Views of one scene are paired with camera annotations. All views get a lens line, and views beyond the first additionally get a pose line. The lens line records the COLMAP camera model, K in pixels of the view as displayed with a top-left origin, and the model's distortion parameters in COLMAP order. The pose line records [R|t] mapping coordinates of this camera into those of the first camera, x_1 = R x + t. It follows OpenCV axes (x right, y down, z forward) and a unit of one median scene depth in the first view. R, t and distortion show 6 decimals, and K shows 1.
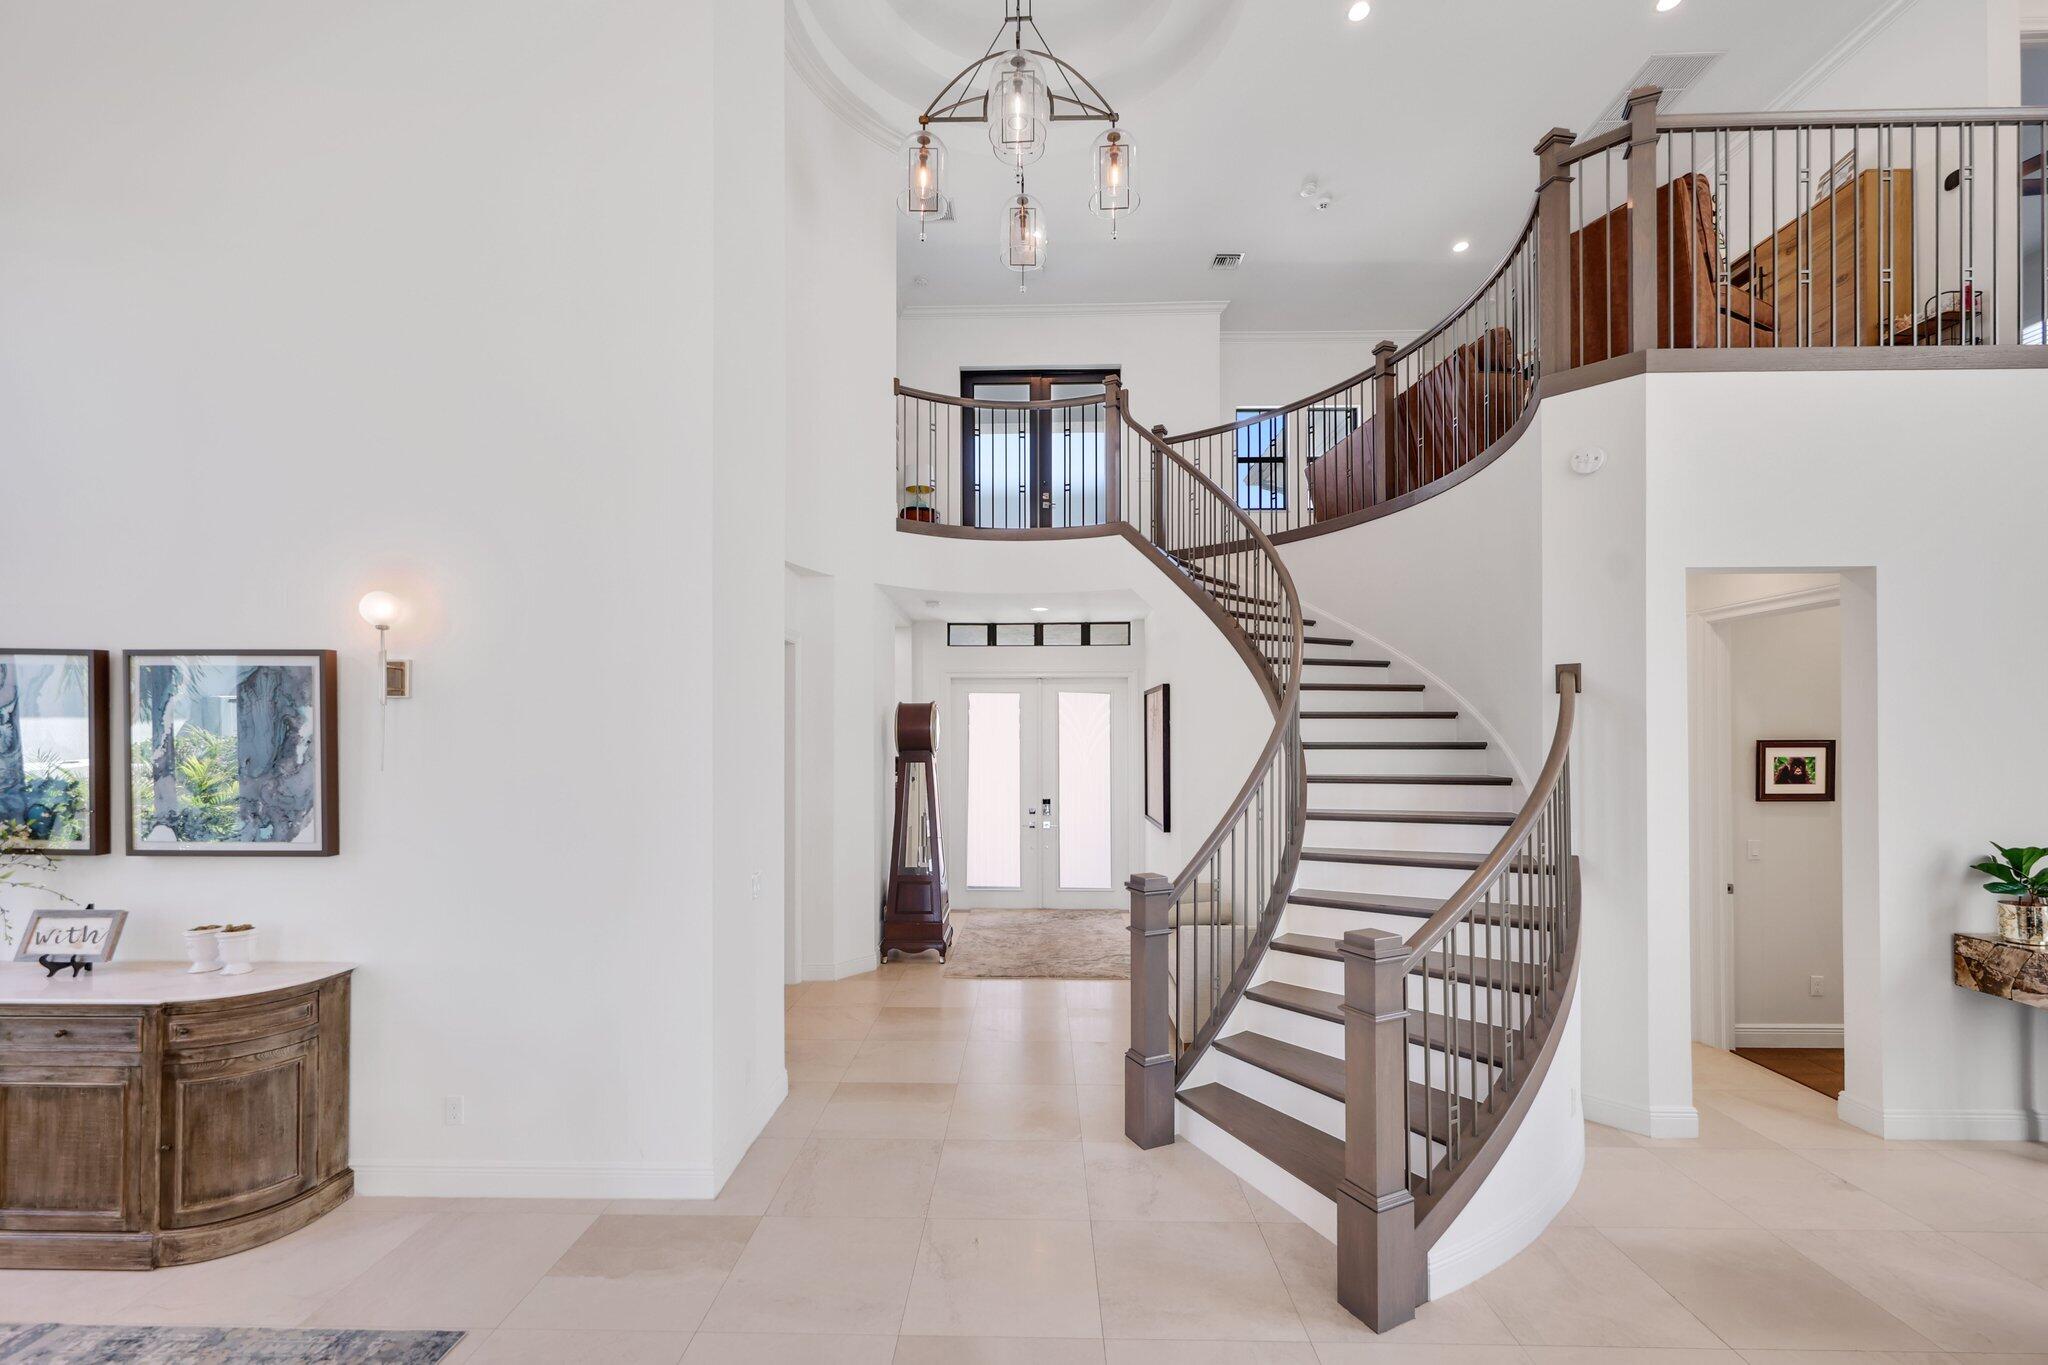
lens RADIAL K [[834.8, 0, 1024.2], [0, 834.8, 735.6], [0, 0, 1]] dist [0.000388, -0.000141]
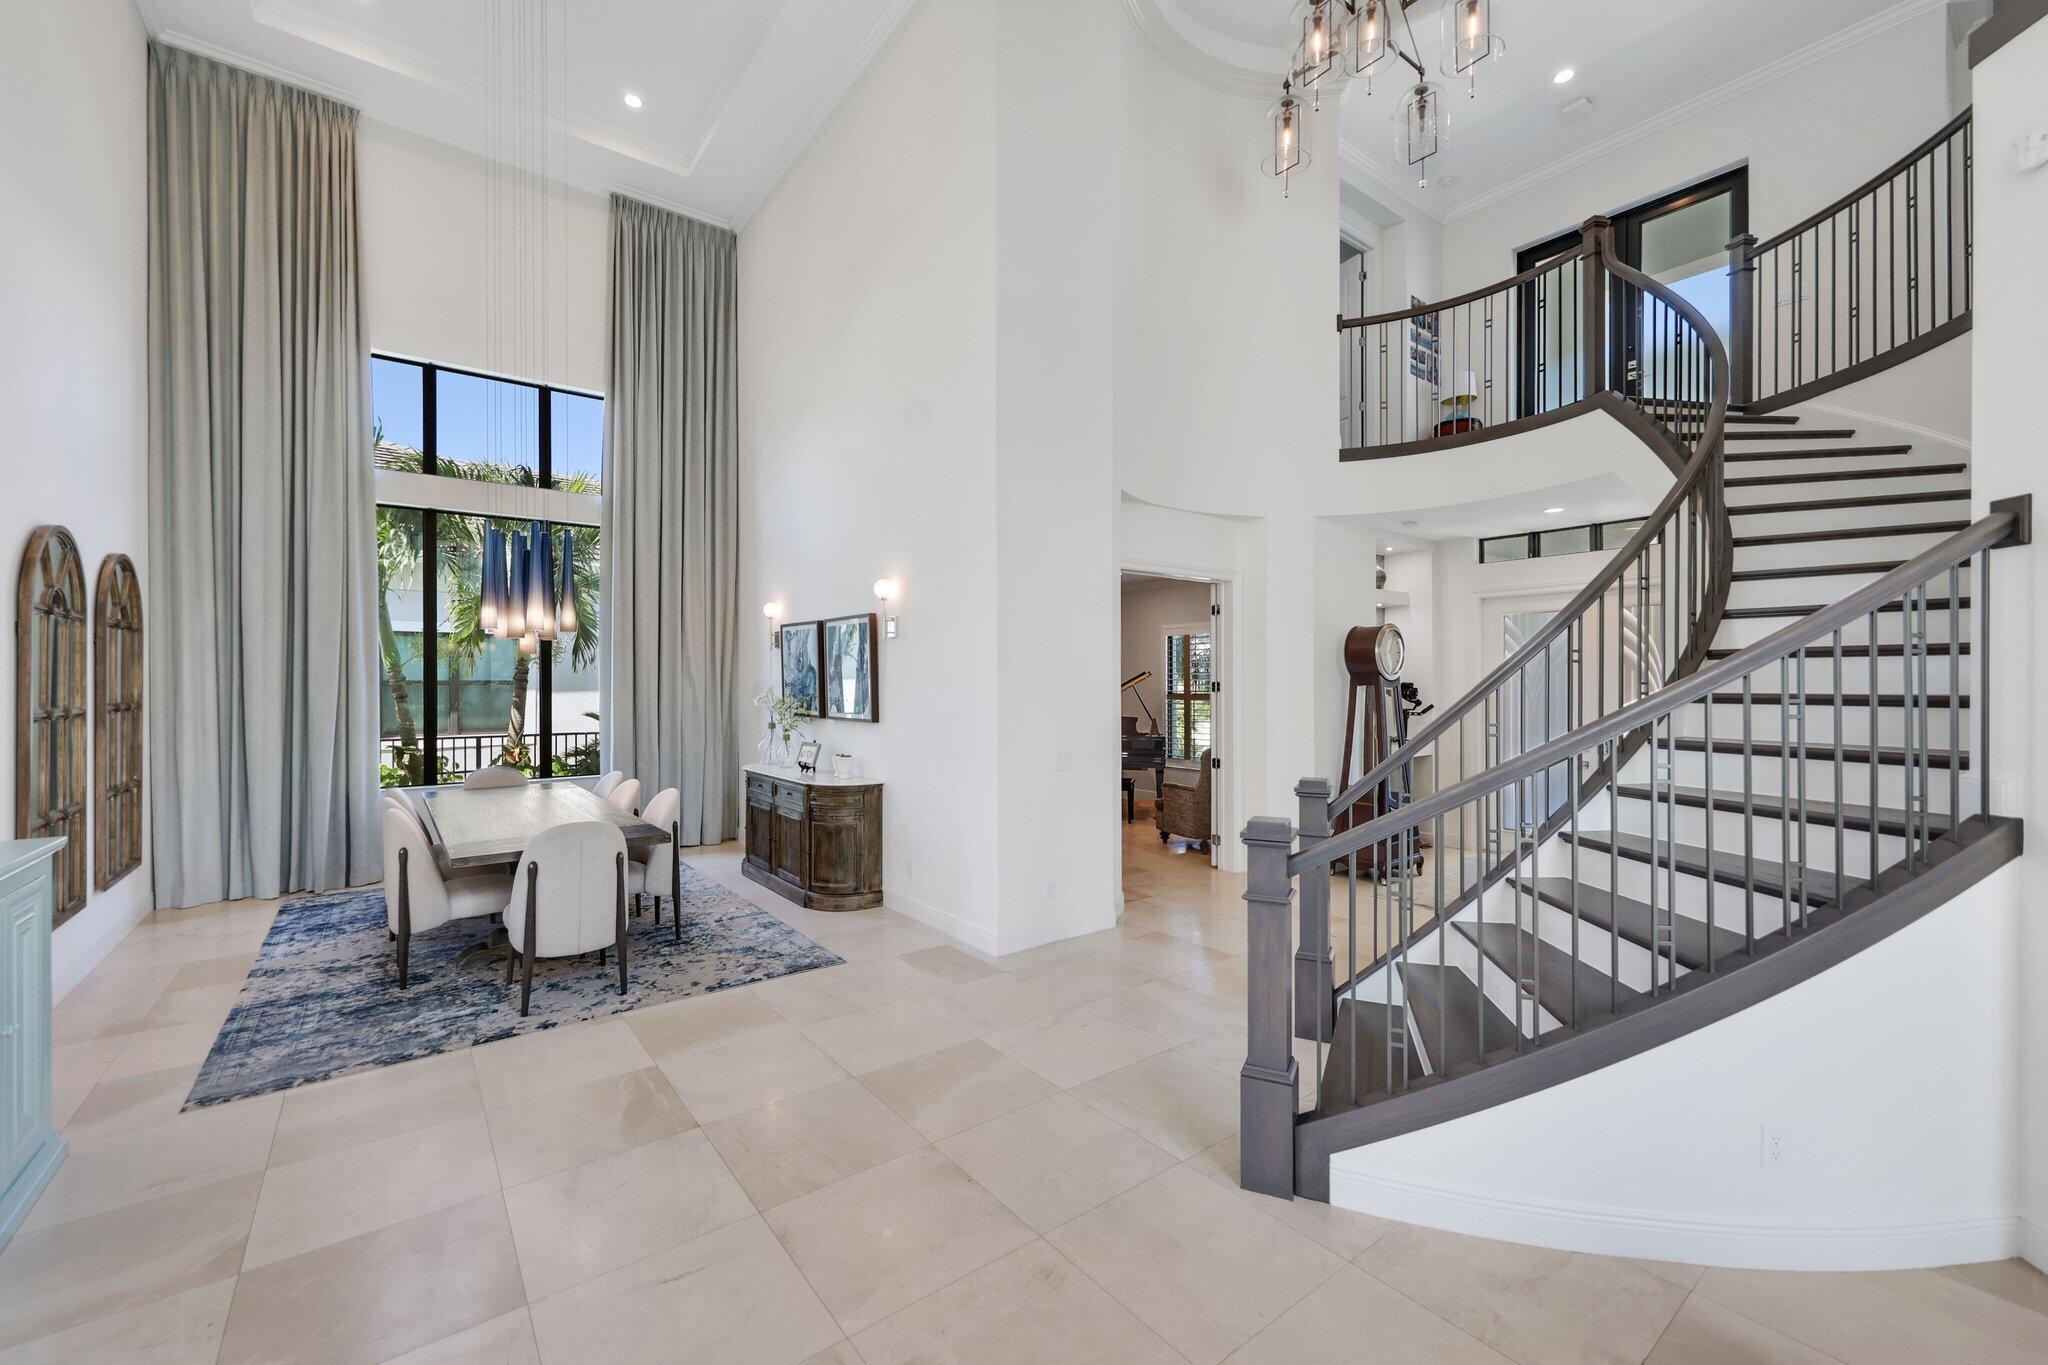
lens RADIAL K [[815.7, 0, 1016.9], [0, 815.7, 685.3], [0, 0, 1]] dist [0.000739, -0.000034]
pose [[0.625885, 0.000316, -0.779915, 0.838156], [0.005609, 0.999972, 0.004907, 0.056084], [0.779895, -0.007446, 0.625866, 0.105458]]
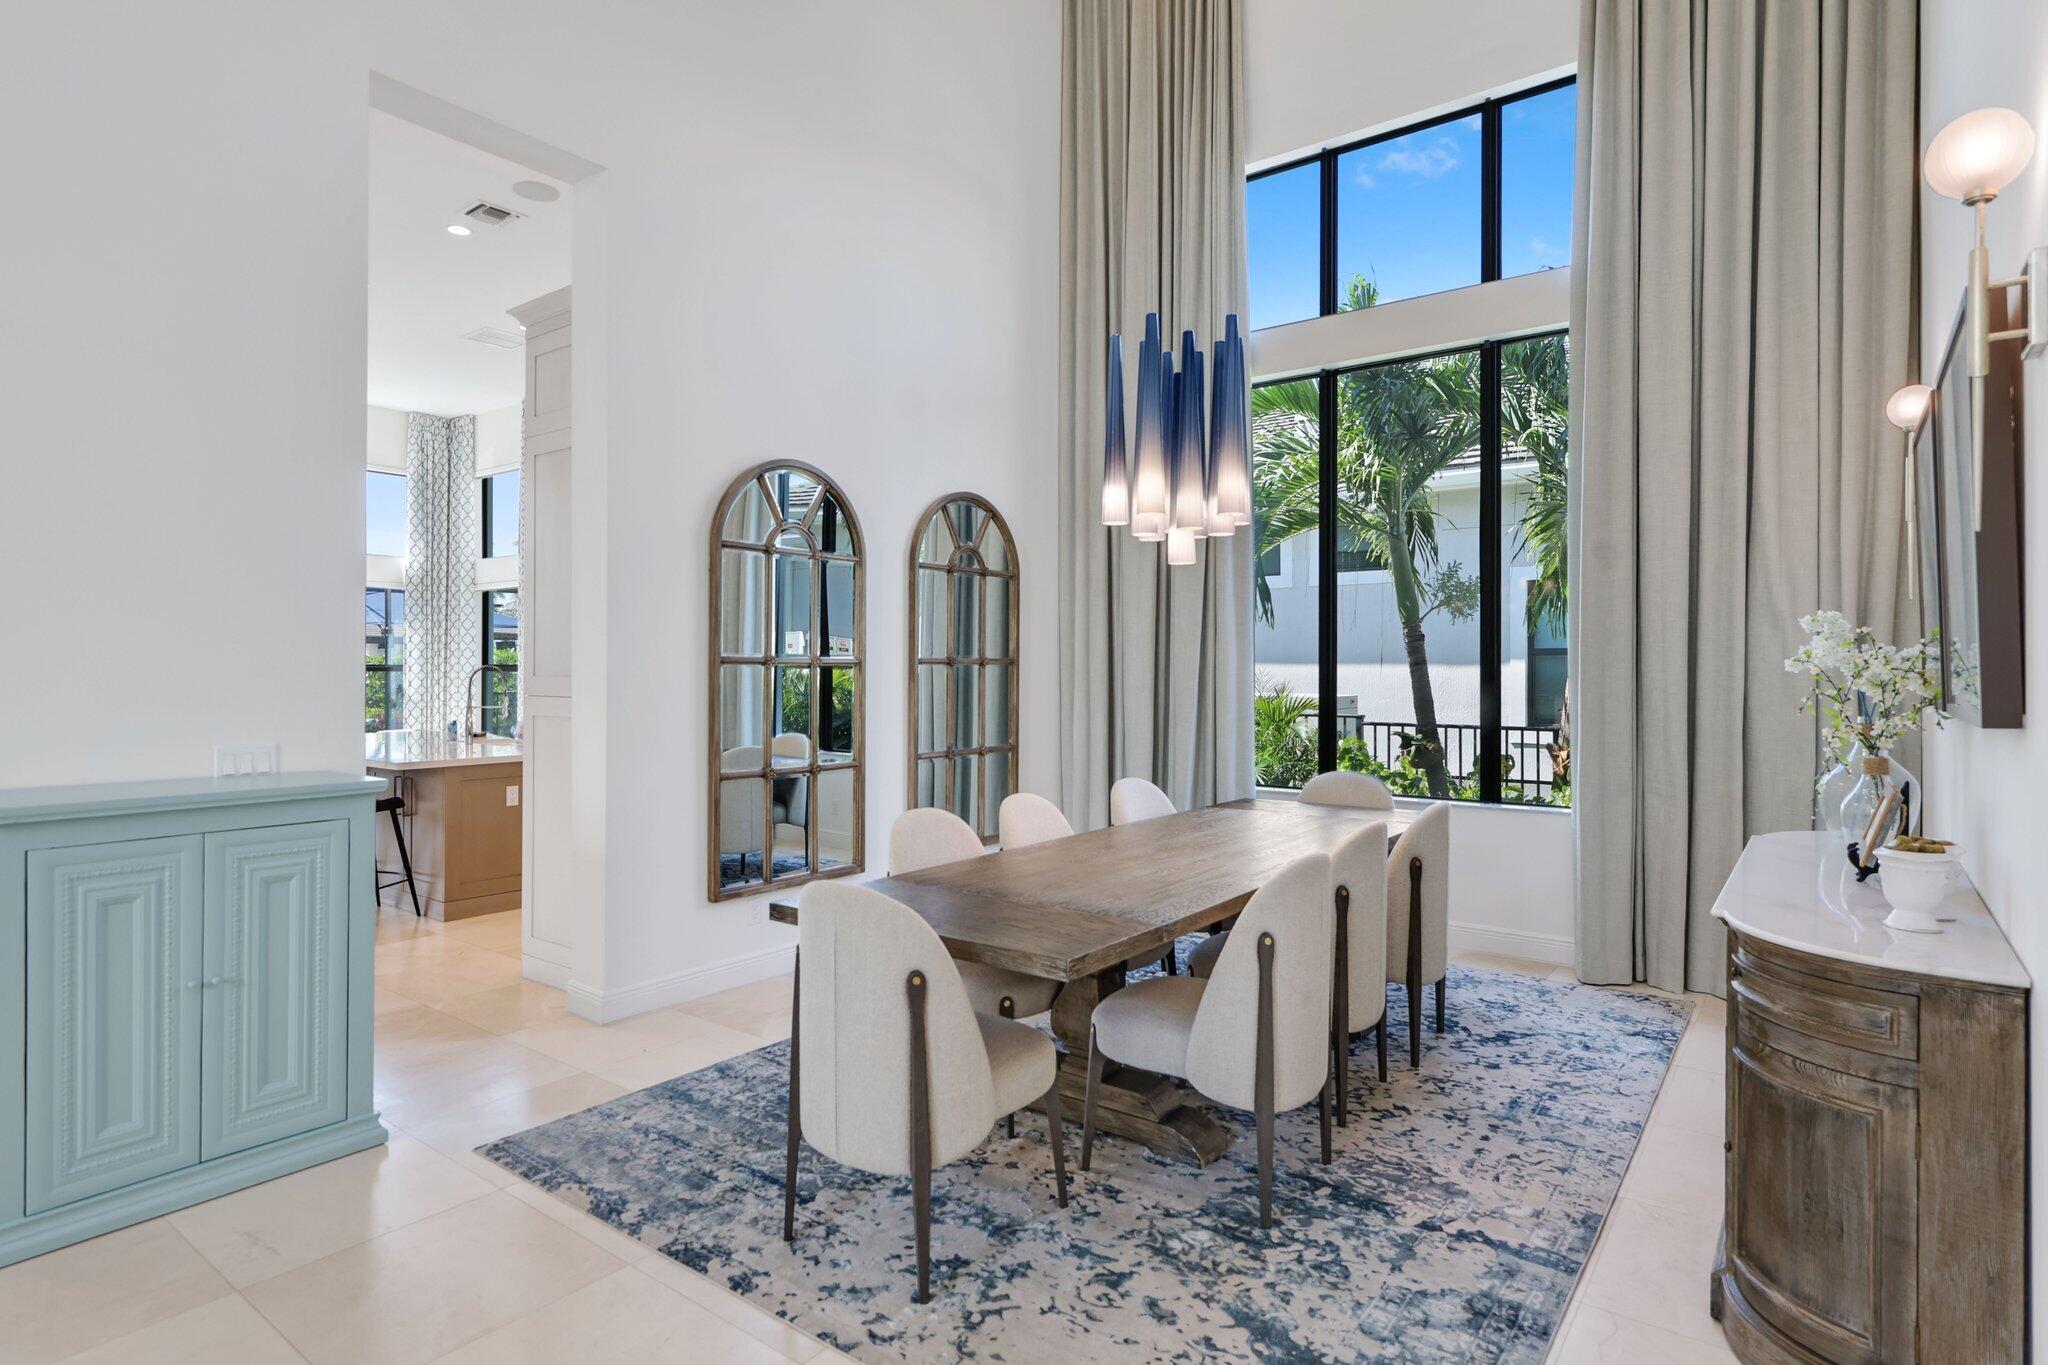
lens RADIAL K [[1070.1, 0, 1020.5], [0, 1070.1, 666.2], [0, 0, 1]] dist [0.002426, -0.001344]
pose [[-0.588677, -0.003786, -0.808359, -0.035494], [0.002292, 0.999977, -0.006352, 0.117112], [0.808365, -0.005592, -0.588655, 0.951939]]
